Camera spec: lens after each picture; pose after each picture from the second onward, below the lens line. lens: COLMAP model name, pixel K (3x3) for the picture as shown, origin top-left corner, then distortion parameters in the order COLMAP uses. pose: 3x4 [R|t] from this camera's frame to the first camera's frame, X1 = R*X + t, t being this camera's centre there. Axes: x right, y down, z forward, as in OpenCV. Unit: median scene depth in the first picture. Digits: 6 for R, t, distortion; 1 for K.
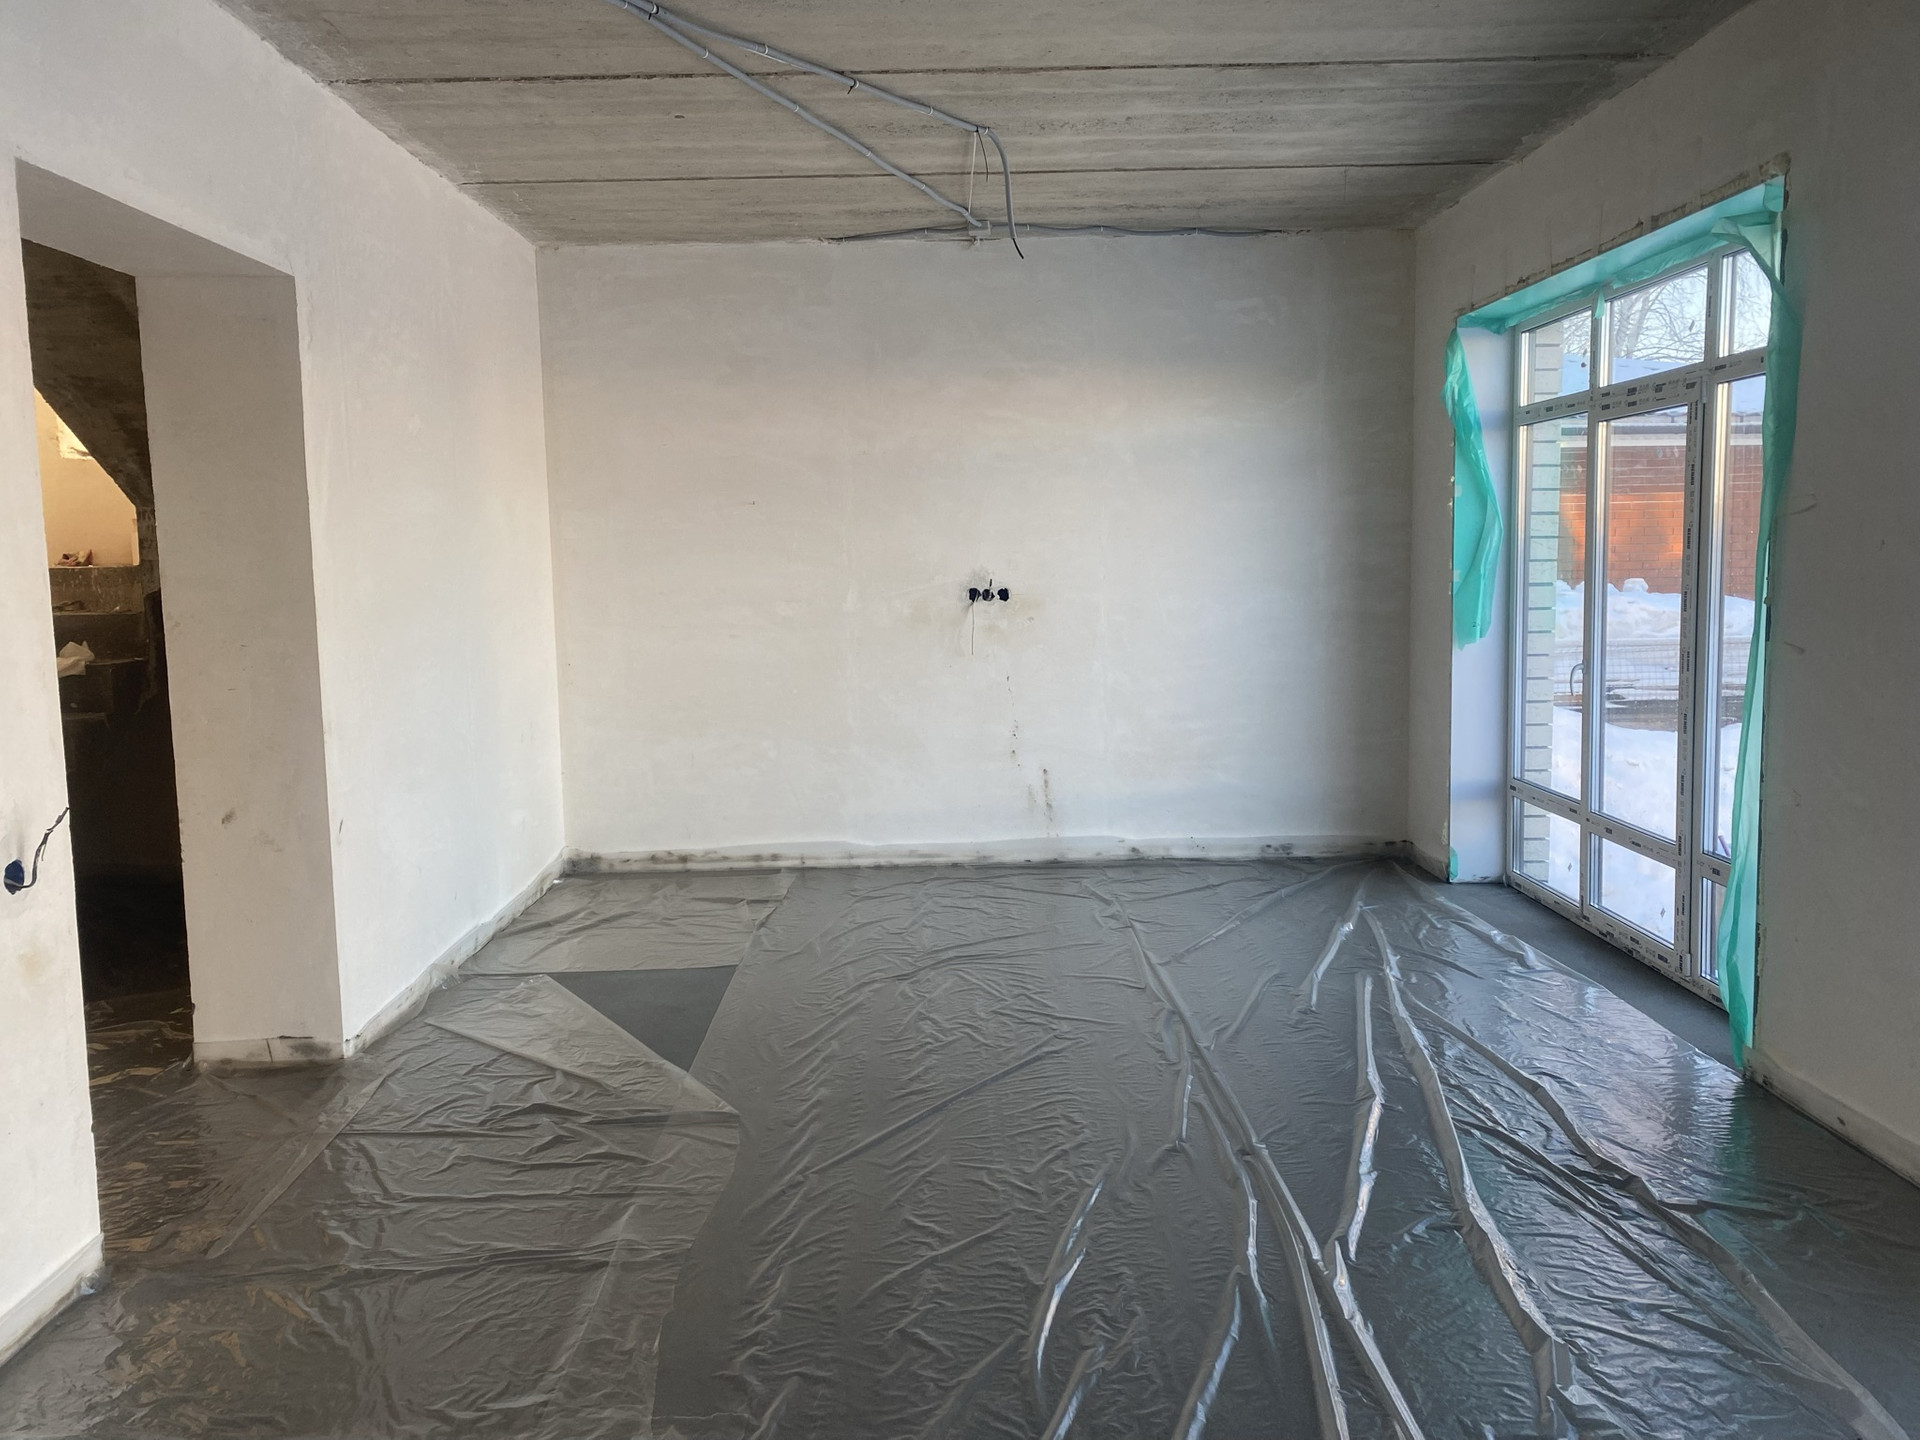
lens RADIAL K [[1452.1, 0, 946.9], [0, 1452.1, 717.0], [0, 0, 1]] dist [0.047281, -0.042151]
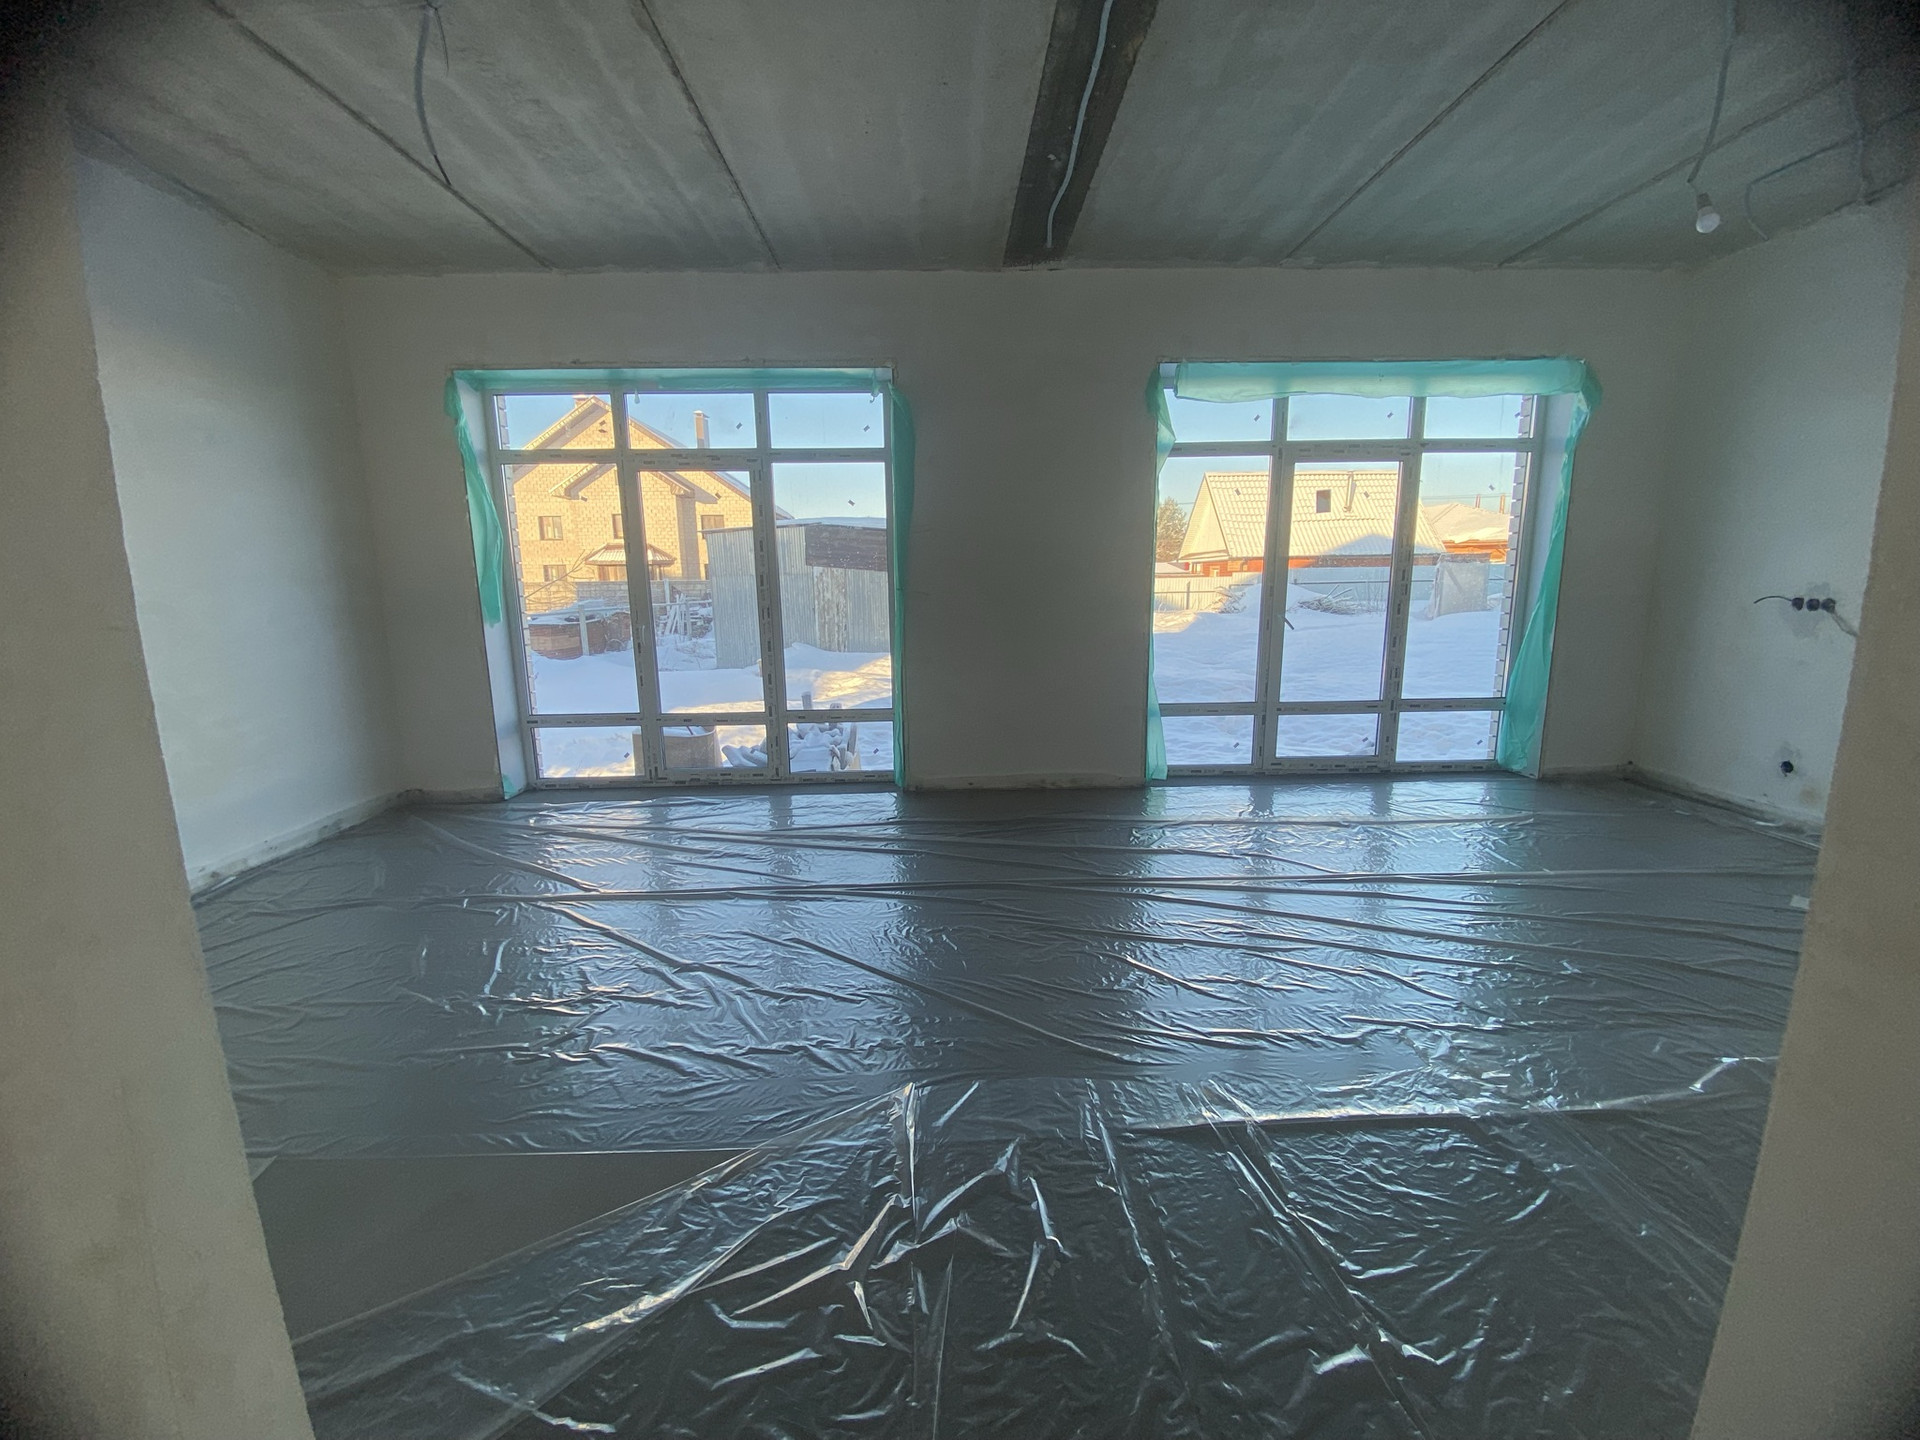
lens RADIAL K [[768.9, 0, 974.6], [0, 768.9, 728.0], [0, 0, 1]] dist [-0.028920, -0.004184]
pose [[-0.043447, -0.170159, 0.984458, -0.409074], [0.123924, 0.976861, 0.174315, -0.024612], [-0.991340, 0.129571, -0.021355, 0.648280]]
